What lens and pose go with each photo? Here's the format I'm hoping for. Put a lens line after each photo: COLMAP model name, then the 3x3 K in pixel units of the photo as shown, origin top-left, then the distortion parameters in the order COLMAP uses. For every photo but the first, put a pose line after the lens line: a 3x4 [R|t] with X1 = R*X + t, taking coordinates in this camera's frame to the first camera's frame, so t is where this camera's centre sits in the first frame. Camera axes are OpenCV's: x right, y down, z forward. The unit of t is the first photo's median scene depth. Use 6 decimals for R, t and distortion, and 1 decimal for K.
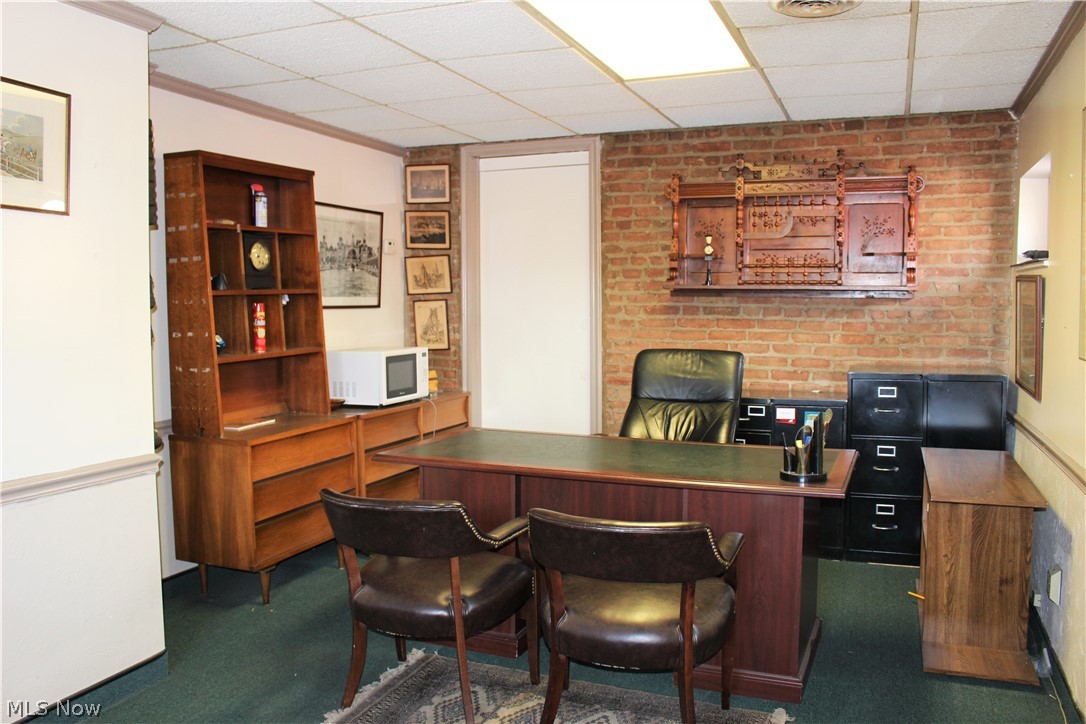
lens RADIAL K [[898.4, 0, 527.6], [0, 898.4, 358.9], [0, 0, 1]] dist [-0.165004, 0.146499]
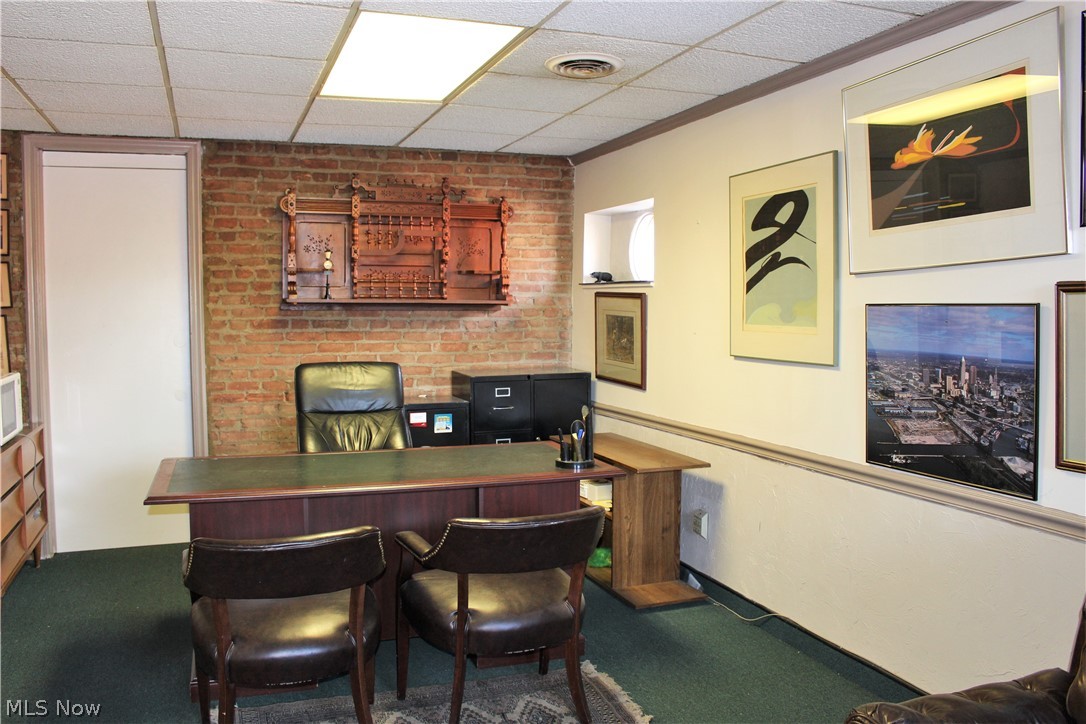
lens RADIAL K [[898.4, 0, 527.6], [0, 898.4, 358.9], [0, 0, 1]] dist [-0.165004, 0.146499]
pose [[0.742269, -0.036321, 0.669117, -0.314272], [0.044273, 0.999006, 0.005115, -0.009113], [-0.668638, 0.025828, 0.743139, 0.087989]]
